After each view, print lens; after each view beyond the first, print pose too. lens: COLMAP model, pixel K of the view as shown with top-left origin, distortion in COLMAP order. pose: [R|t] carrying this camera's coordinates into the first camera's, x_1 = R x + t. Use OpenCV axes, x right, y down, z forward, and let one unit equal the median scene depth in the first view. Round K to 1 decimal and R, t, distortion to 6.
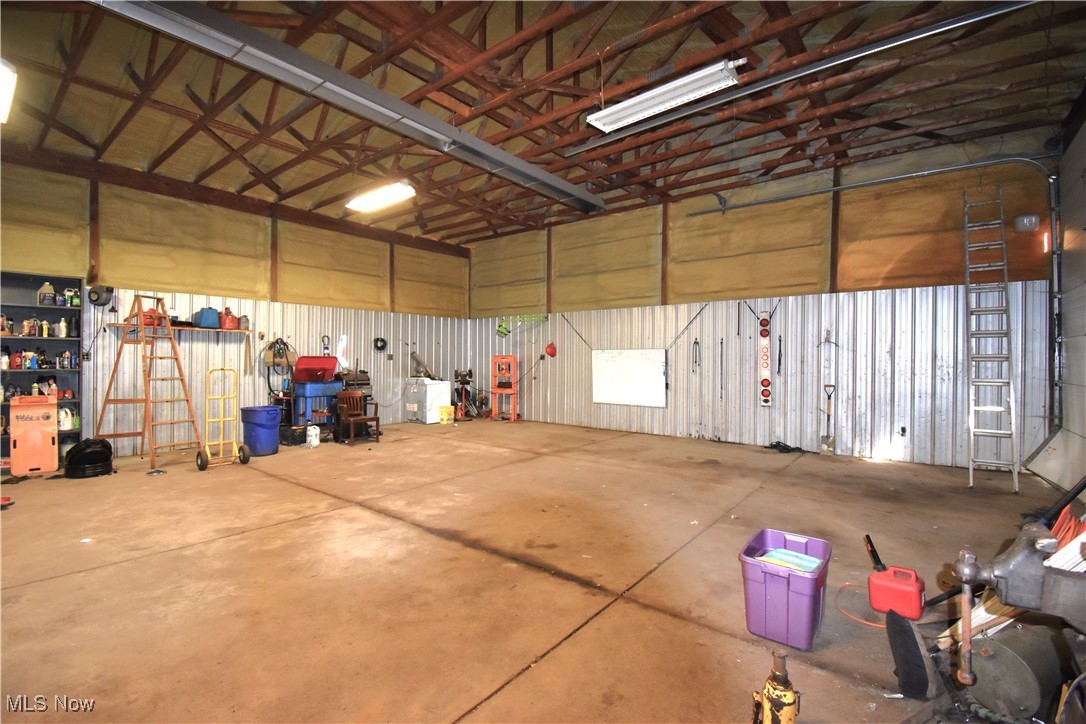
lens RADIAL K [[483.8, 0, 546.2], [0, 483.8, 360.3], [0, 0, 1]] dist [0.019931, -0.024880]
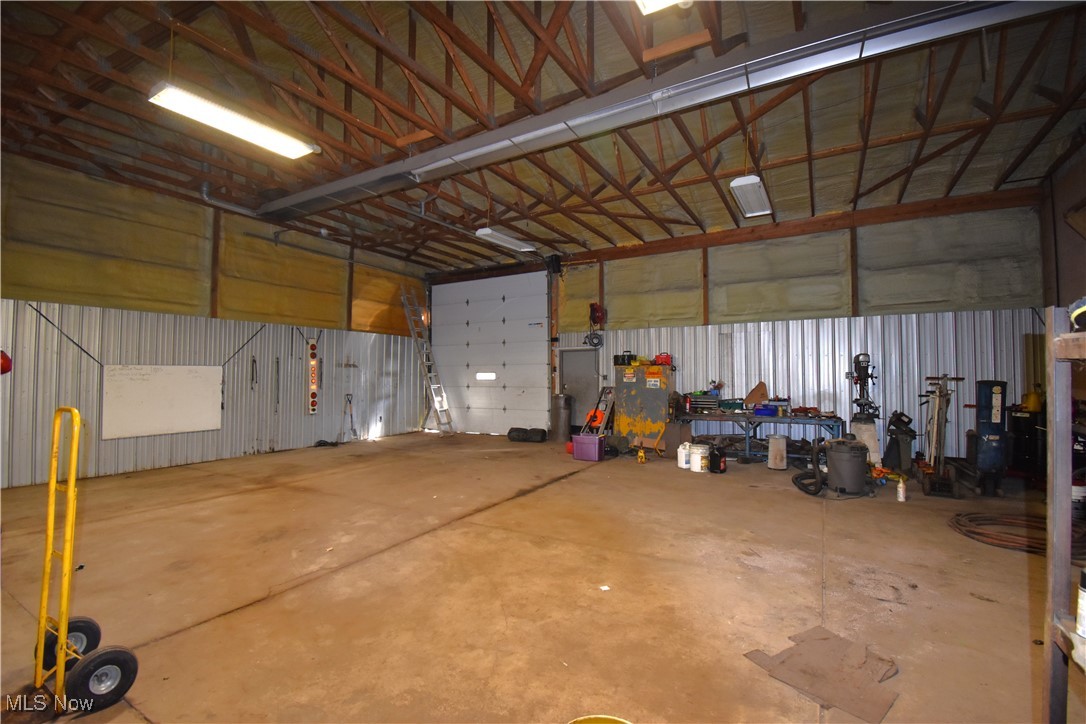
lens RADIAL K [[483.8, 0, 546.2], [0, 483.8, 360.3], [0, 0, 1]] dist [0.019931, -0.024880]
pose [[-0.159195, 0.029068, 0.986819, -1.352081], [0.006391, 0.999576, -0.028413, -0.006500], [-0.987227, 0.001784, -0.159313, 0.925889]]
